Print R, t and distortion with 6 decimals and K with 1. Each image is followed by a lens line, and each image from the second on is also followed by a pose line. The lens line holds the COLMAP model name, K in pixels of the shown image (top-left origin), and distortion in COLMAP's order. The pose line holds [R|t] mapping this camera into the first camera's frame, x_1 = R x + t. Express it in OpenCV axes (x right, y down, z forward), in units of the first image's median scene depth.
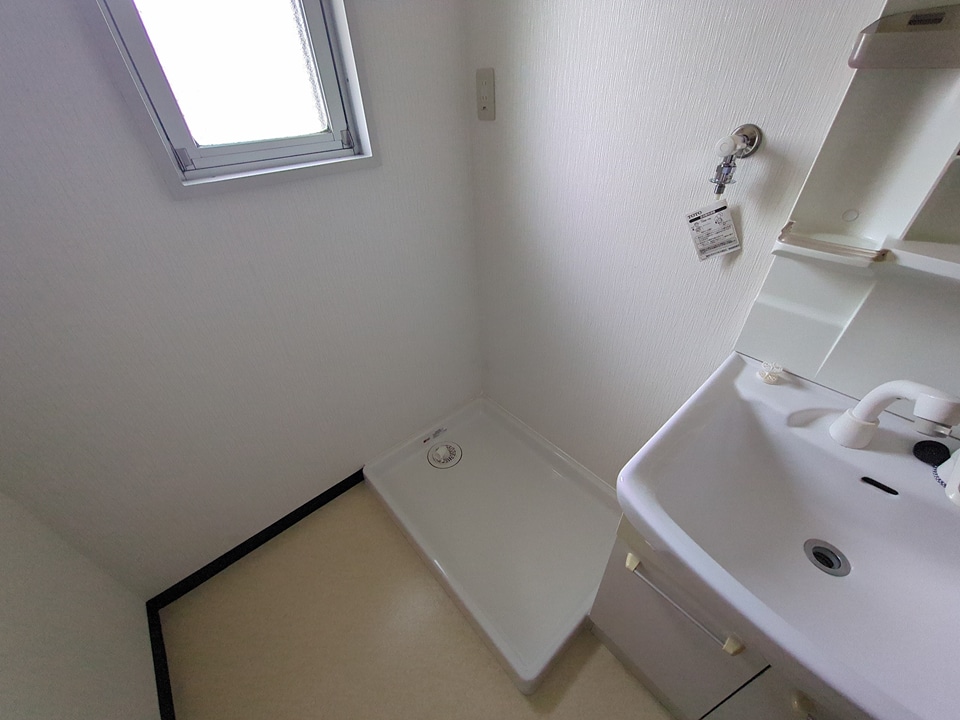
lens RADIAL K [[378.8, 0, 480.0], [0, 378.8, 360.0], [0, 0, 1]] dist [0.000425, 0.000058]
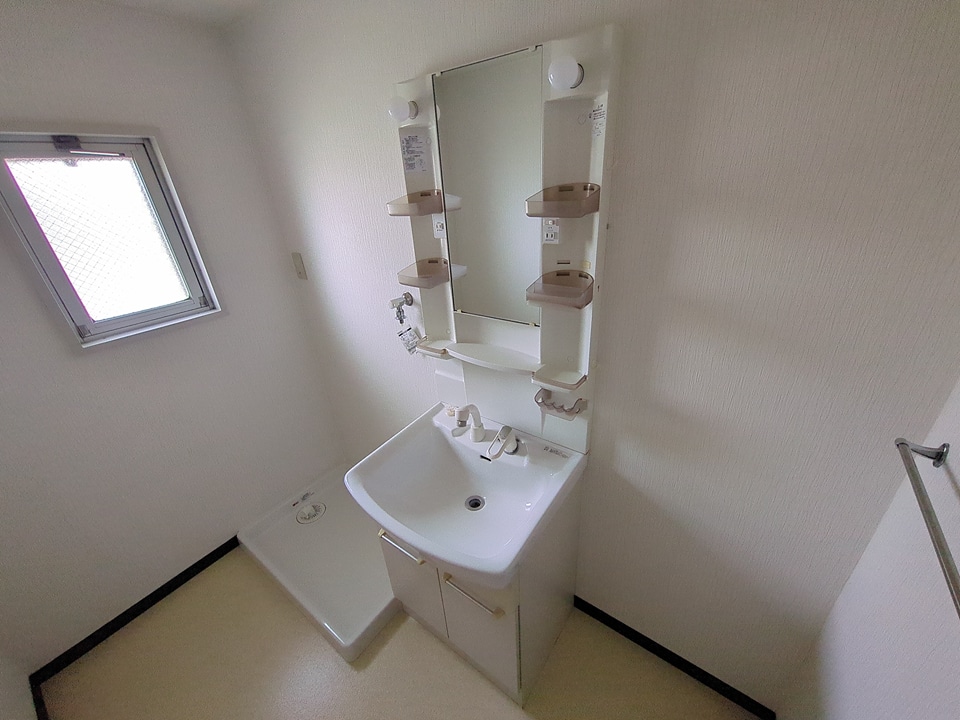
lens RADIAL K [[378.8, 0, 480.0], [0, 378.8, 360.0], [0, 0, 1]] dist [0.000425, 0.000058]
pose [[0.975375, -0.120696, 0.184598, 0.441753], [0.155029, 0.970512, -0.184587, 0.119227], [-0.156876, 0.208659, 0.965324, -0.637480]]
